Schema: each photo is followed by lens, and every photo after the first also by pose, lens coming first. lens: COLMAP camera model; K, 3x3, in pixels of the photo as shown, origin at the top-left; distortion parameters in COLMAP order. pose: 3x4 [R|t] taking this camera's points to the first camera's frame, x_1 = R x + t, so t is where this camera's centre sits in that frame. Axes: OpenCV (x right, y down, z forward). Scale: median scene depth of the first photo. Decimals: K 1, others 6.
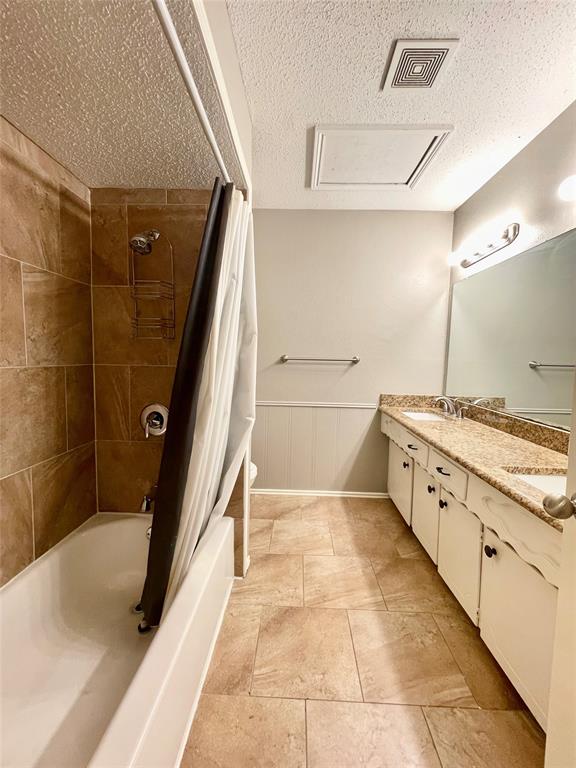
lens RADIAL K [[311.5, 0, 292.8], [0, 311.5, 381.3], [0, 0, 1]] dist [0.000156, -0.000230]
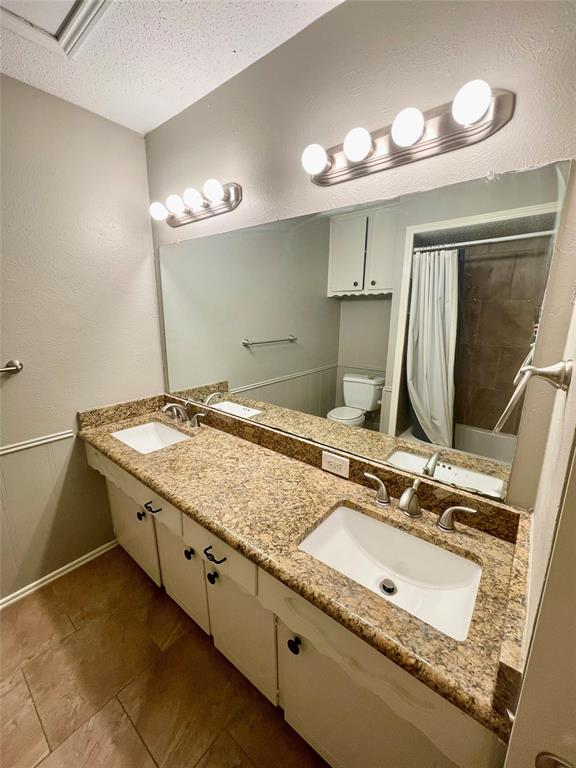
lens RADIAL K [[311.5, 0, 287.7], [0, 311.5, 379.0], [0, 0, 1]] dist [0.000156, -0.000230]
pose [[0.615458, -0.199066, 0.762617, 0.089576], [0.072213, 0.977751, 0.196945, -0.146061], [-0.784855, -0.066141, 0.616140, 0.323286]]
